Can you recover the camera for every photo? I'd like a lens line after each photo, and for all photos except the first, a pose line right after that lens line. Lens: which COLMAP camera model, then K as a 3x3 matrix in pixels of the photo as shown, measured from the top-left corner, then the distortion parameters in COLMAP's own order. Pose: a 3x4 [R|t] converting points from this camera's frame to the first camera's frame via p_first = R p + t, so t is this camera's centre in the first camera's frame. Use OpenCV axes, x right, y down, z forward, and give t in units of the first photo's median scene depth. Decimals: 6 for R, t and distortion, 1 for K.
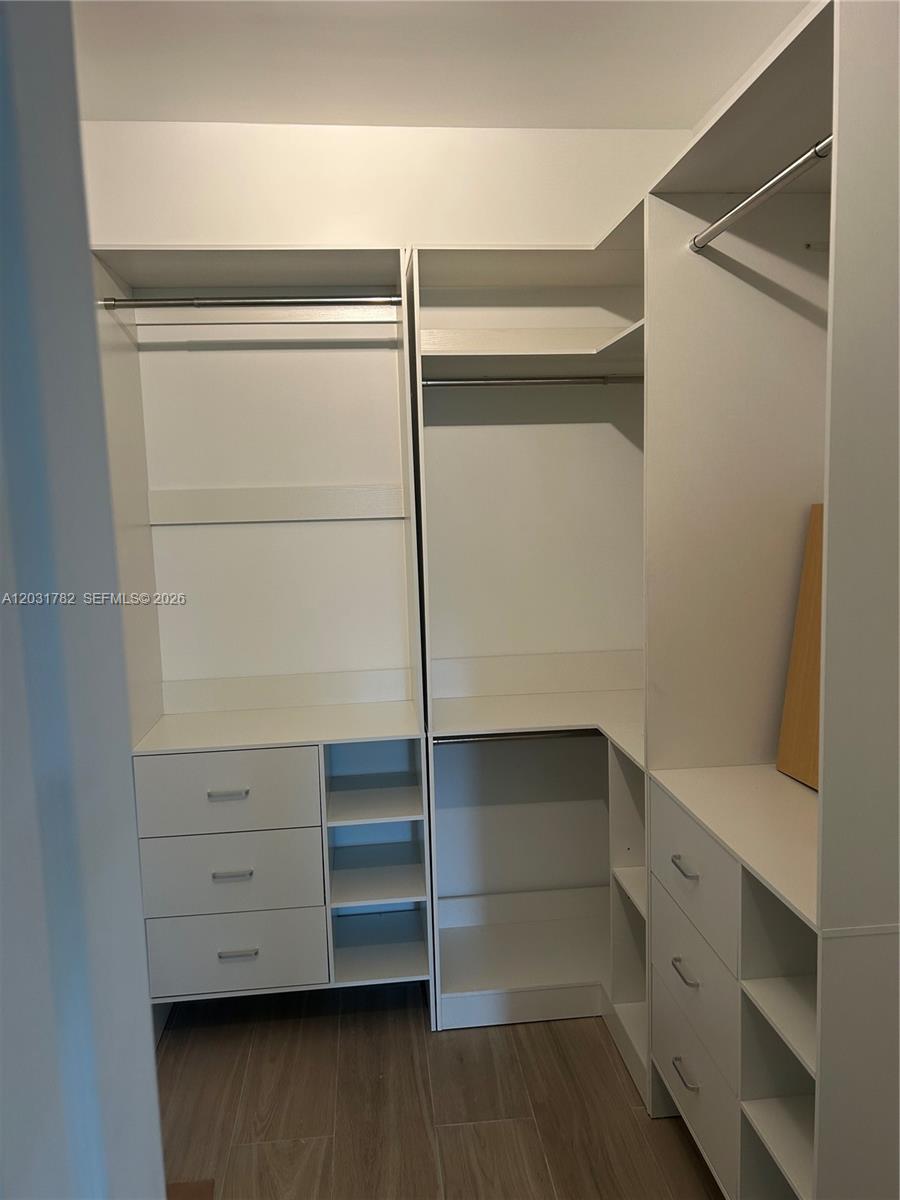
lens RADIAL K [[904.1, 0, 450.0], [0, 904.1, 598.5], [0, 0, 1]] dist [0.058519, -0.055534]
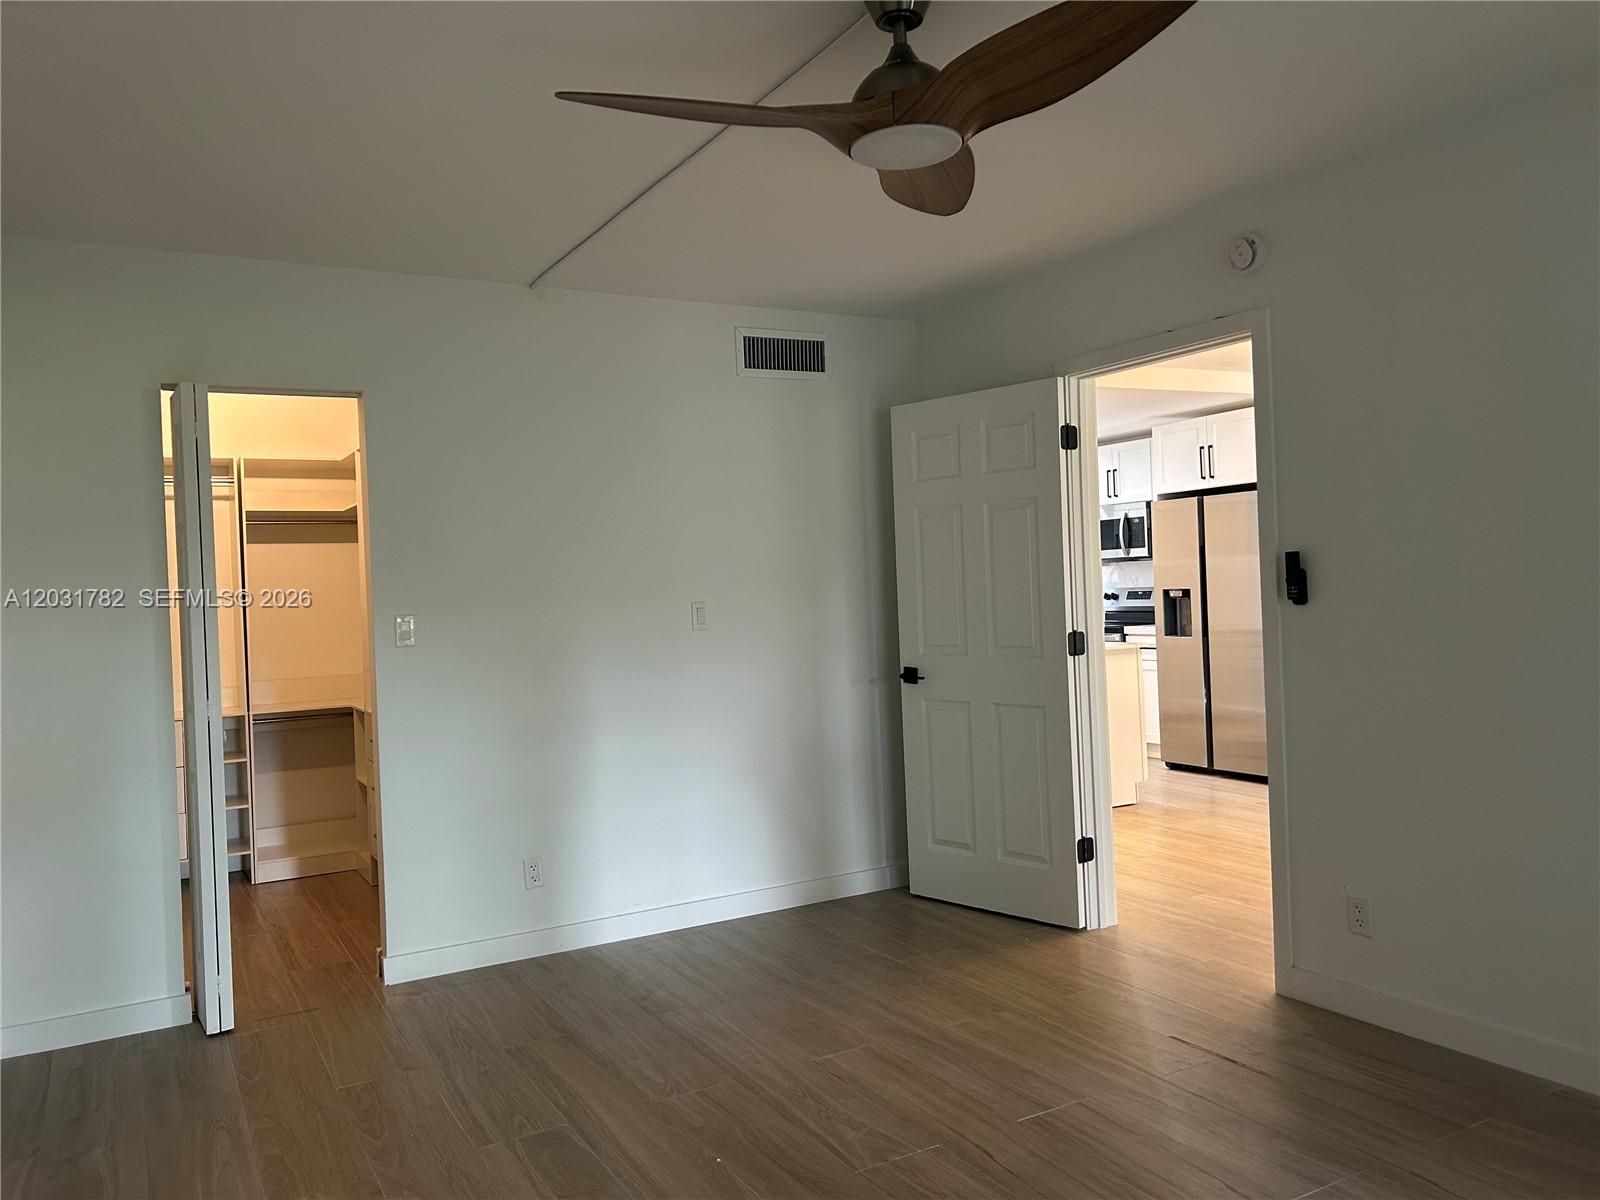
lens RADIAL K [[1205.5, 0, 788.7], [0, 1205.5, 591.4], [0, 0, 1]] dist [0.058519, -0.055534]
pose [[0.925023, -0.005509, 0.379871, 0.048126], [0.062250, 0.988579, -0.137247, 0.304216], [-0.374776, 0.150603, 0.914801, -1.611144]]
